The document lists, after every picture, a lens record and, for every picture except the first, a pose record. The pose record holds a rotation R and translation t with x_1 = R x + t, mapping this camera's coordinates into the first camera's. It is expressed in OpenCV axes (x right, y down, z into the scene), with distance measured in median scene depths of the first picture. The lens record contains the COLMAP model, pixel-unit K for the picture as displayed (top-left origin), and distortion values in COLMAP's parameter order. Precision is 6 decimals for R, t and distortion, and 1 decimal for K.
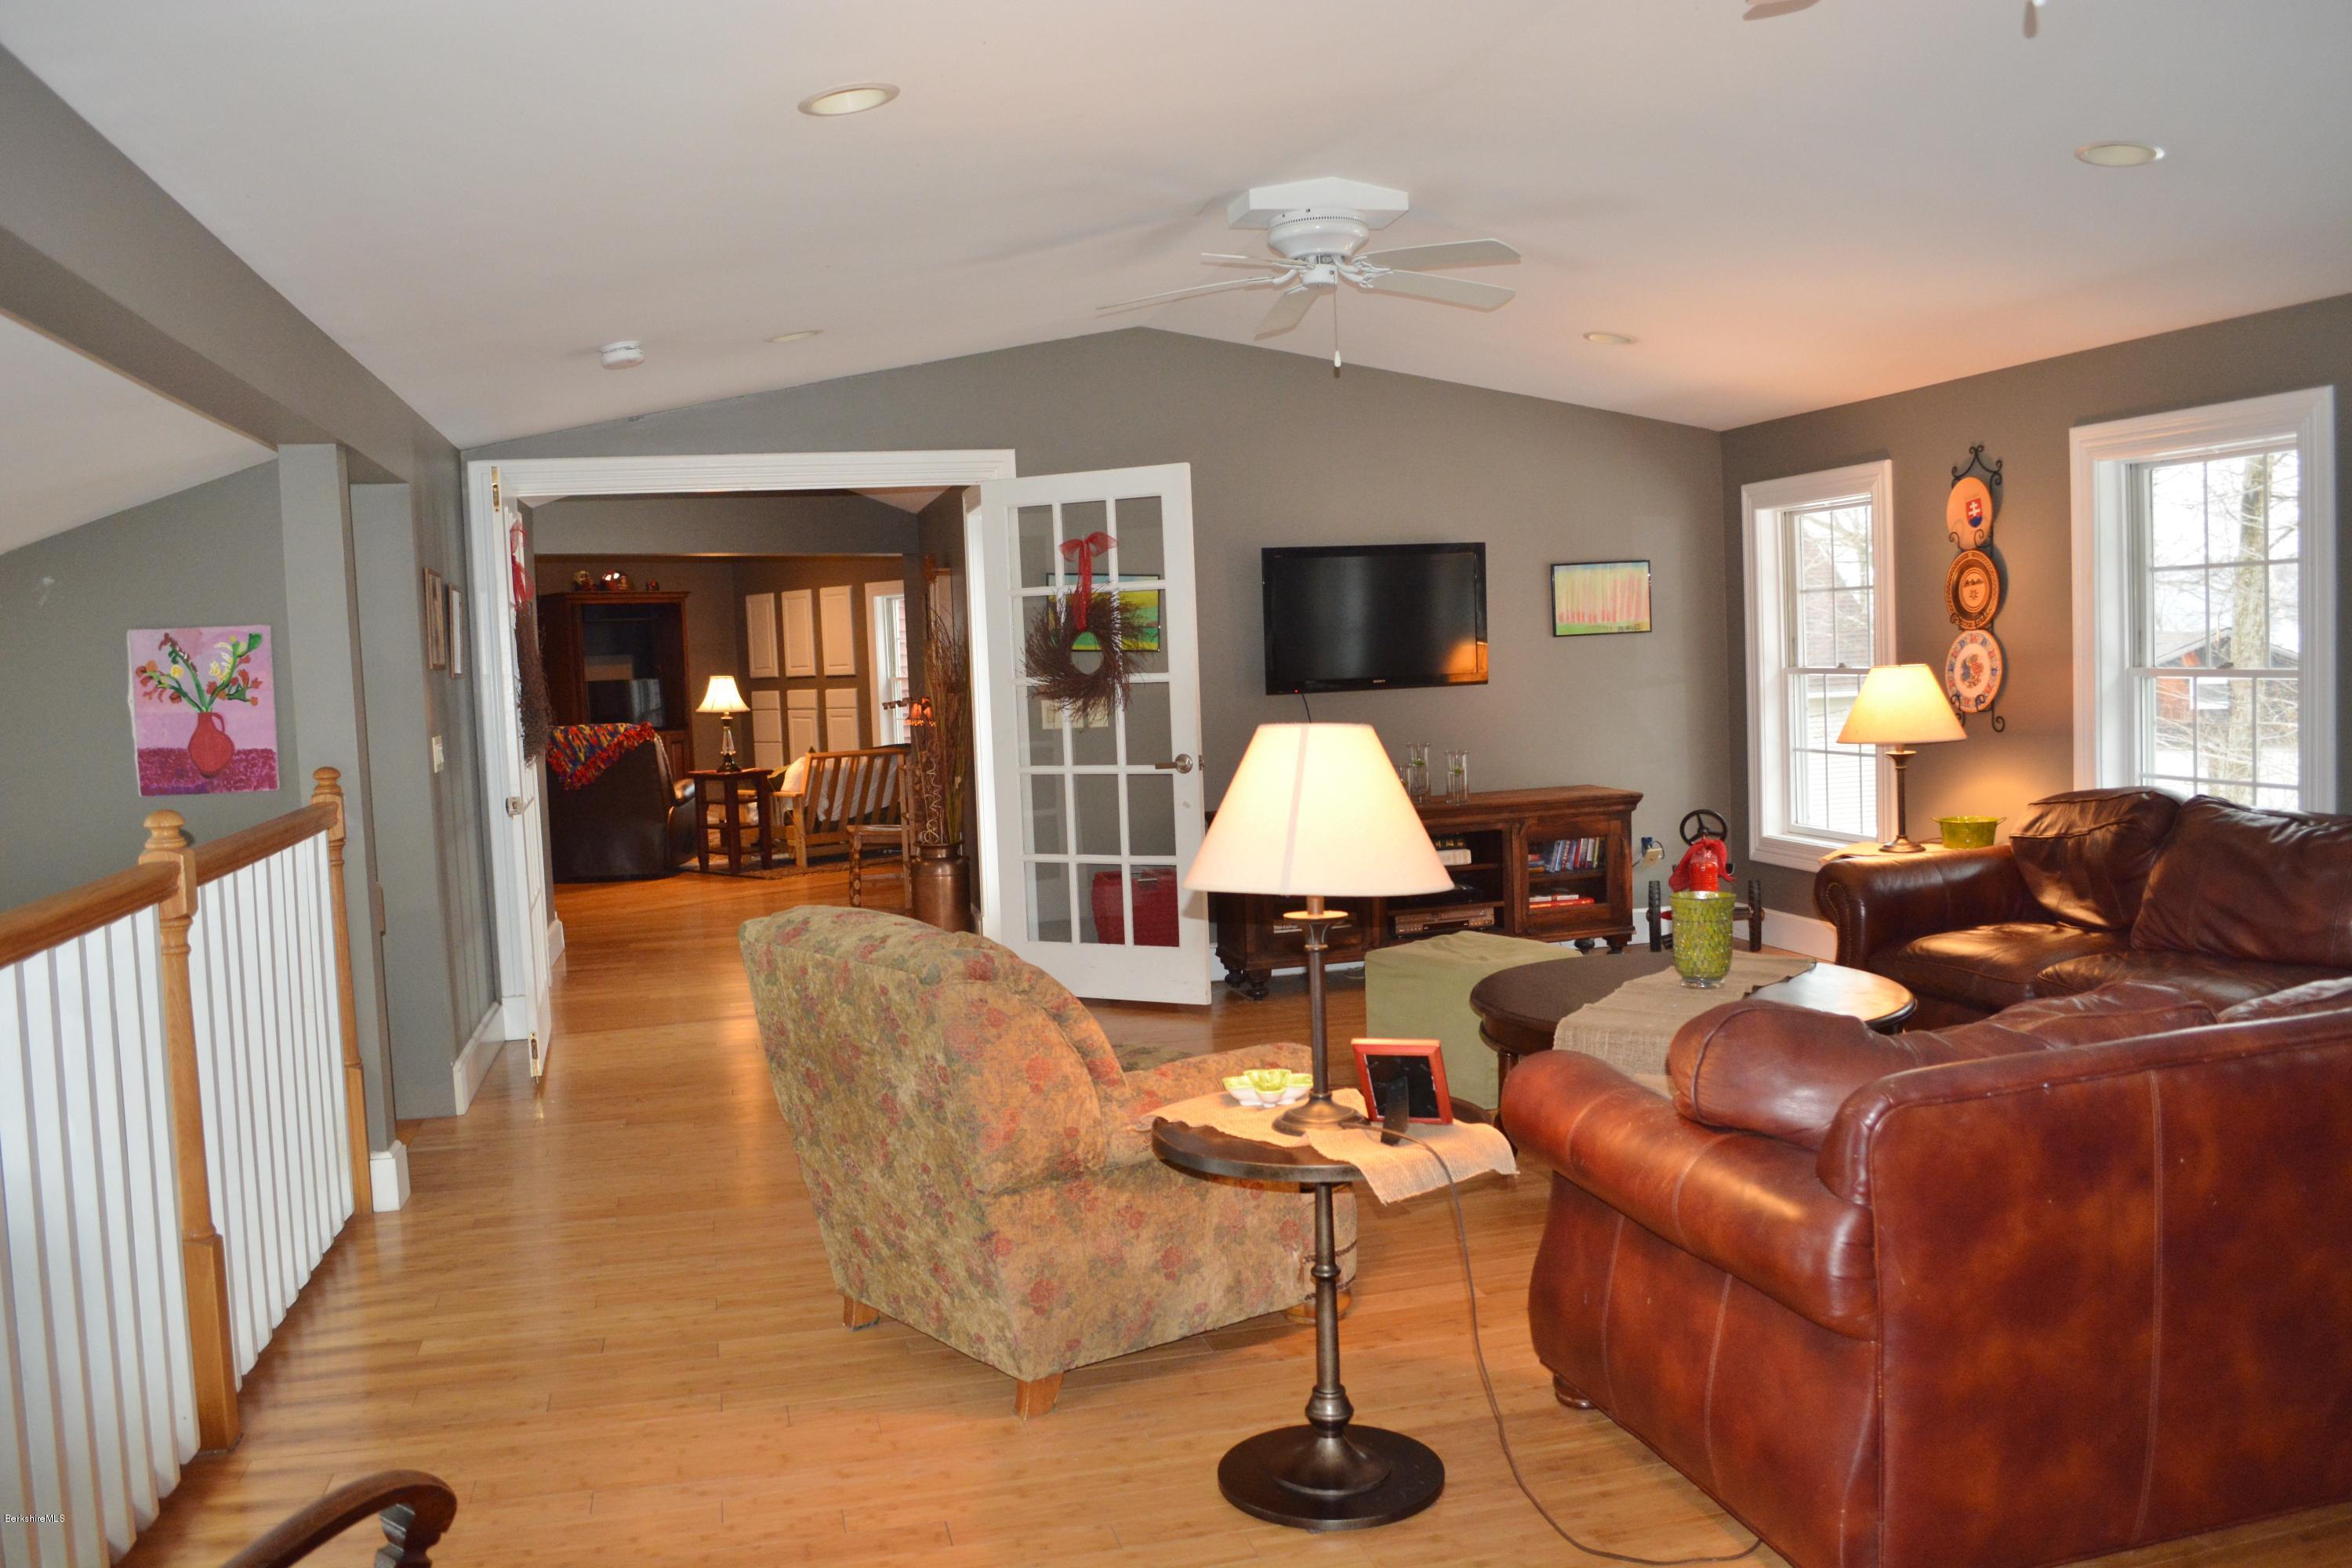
lens RADIAL K [[1851.3, 0, 1178.8], [0, 1851.3, 774.1], [0, 0, 1]] dist [-0.082749, 0.014315]
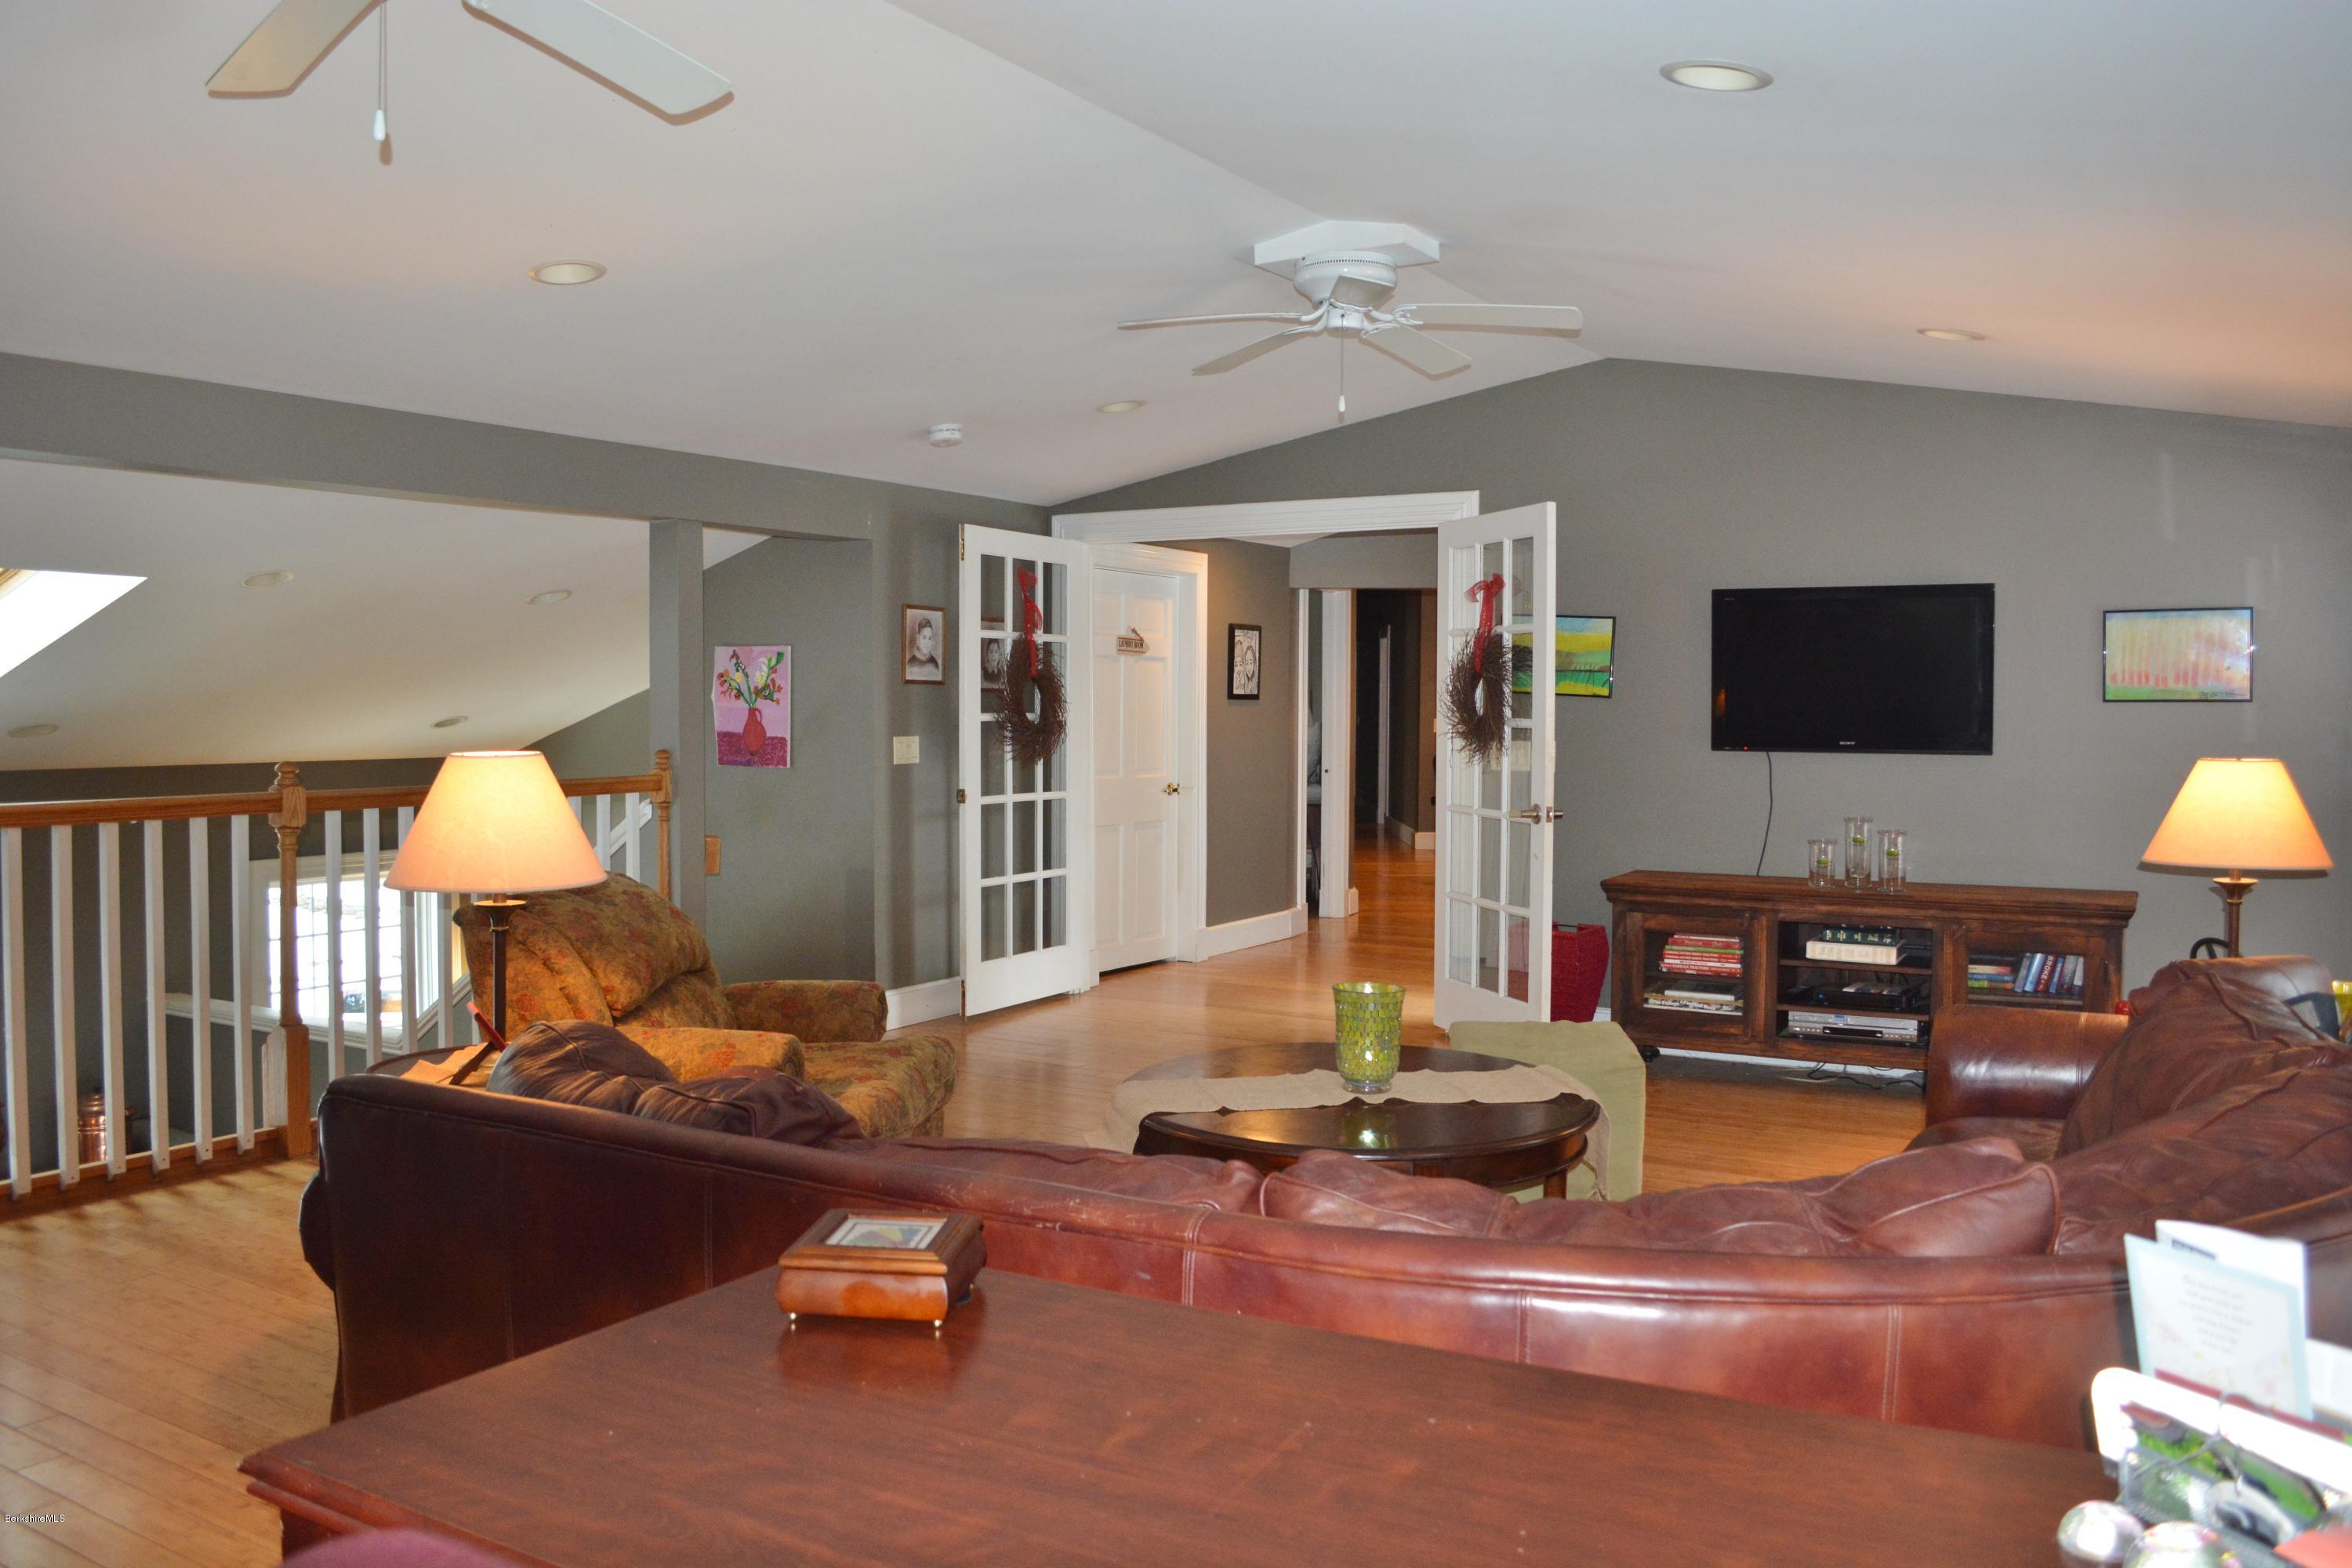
lens RADIAL K [[1851.3, 0, 1178.8], [0, 1851.3, 774.1], [0, 0, 1]] dist [-0.082749, 0.014315]
pose [[0.699036, 0.071692, -0.711483, 0.688786], [-0.080054, 0.996553, 0.021764, -0.040101], [0.710591, 0.041743, 0.702366, 0.243383]]
